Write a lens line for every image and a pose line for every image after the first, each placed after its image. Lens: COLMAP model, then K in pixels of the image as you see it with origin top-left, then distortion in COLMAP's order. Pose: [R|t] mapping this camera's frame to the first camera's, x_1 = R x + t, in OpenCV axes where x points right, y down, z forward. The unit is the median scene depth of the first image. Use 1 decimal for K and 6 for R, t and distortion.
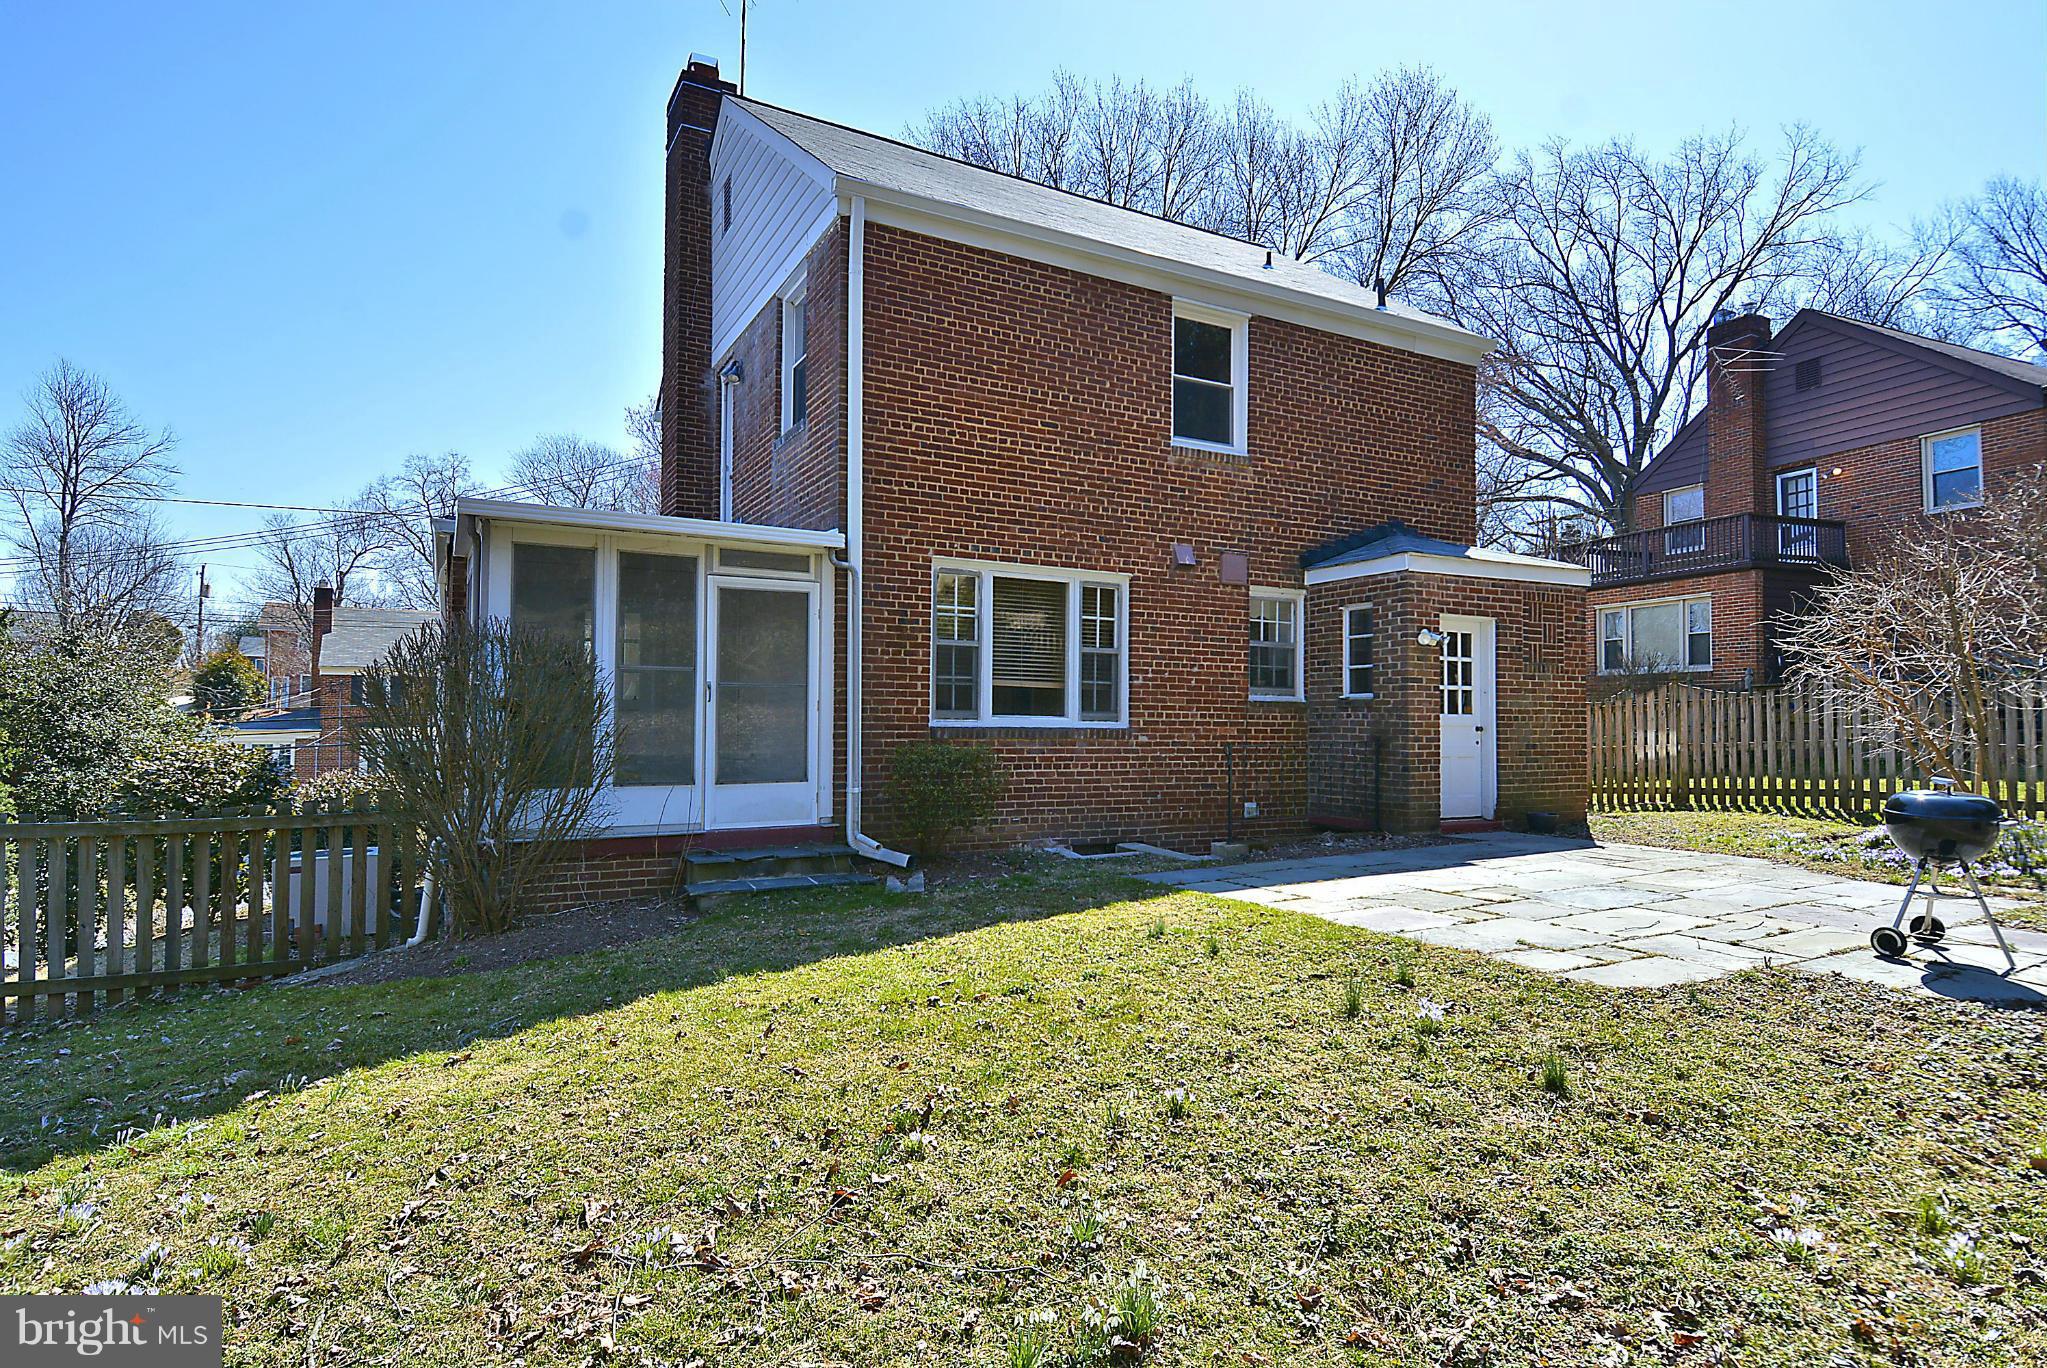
lens RADIAL K [[1094.3, 0, 1023.9], [0, 1094.3, 672.5], [0, 0, 1]] dist [0.020681, -0.007017]
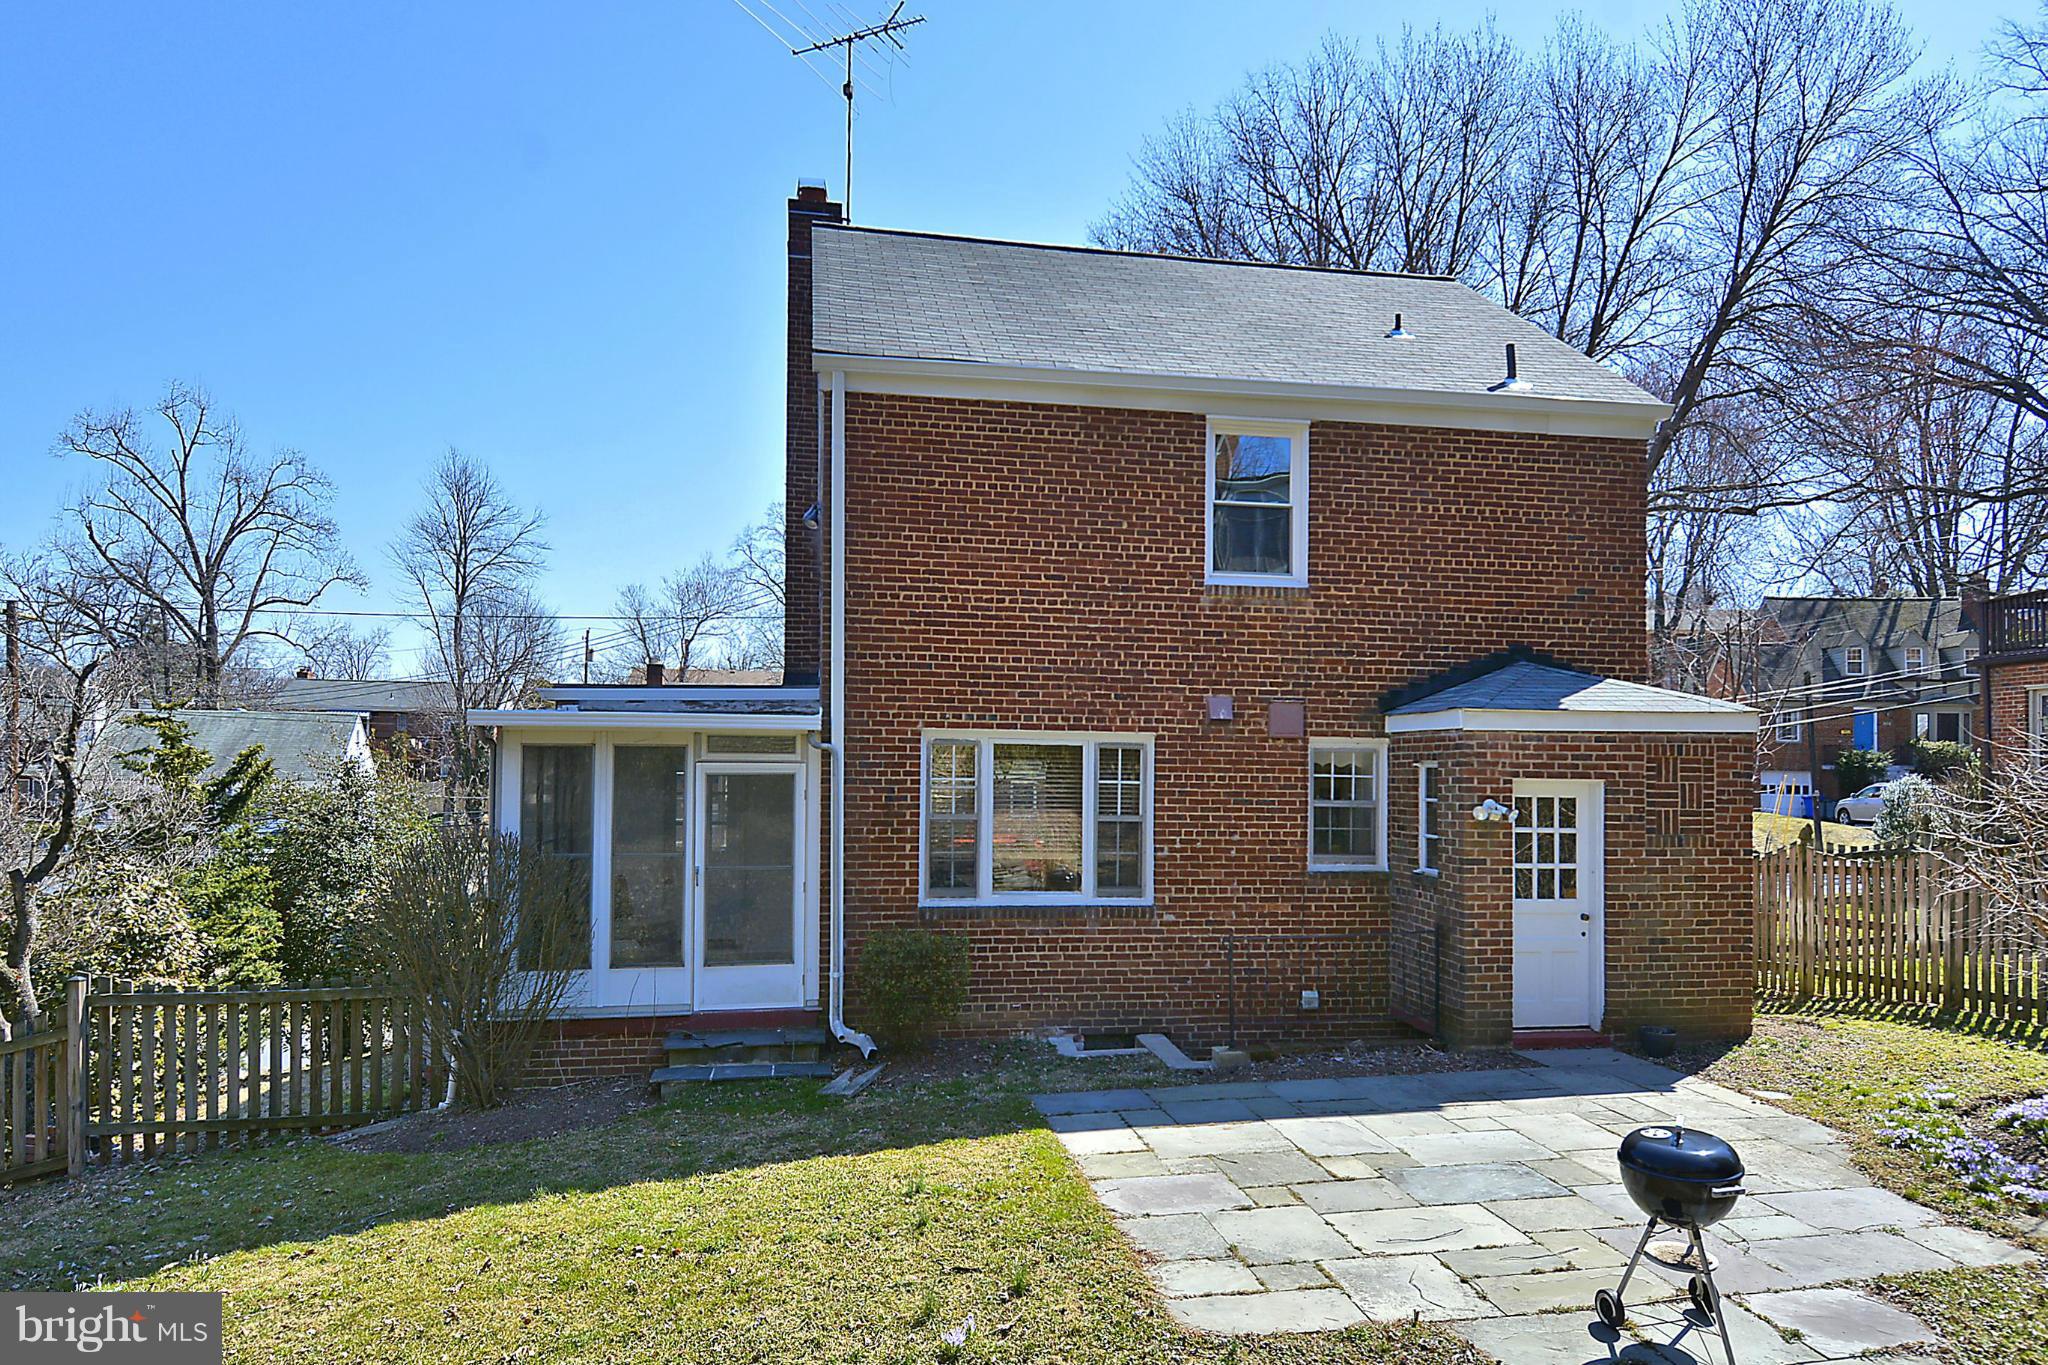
lens RADIAL K [[1306.2, 0, 1024.8], [0, 1306.2, 690.9], [0, 0, 1]] dist [0.024666, -0.006864]
pose [[0.940817, -0.025742, -0.337936, 0.368911], [0.024193, 0.999669, -0.008797, -0.120183], [0.338050, 0.000101, 0.941128, -0.050226]]
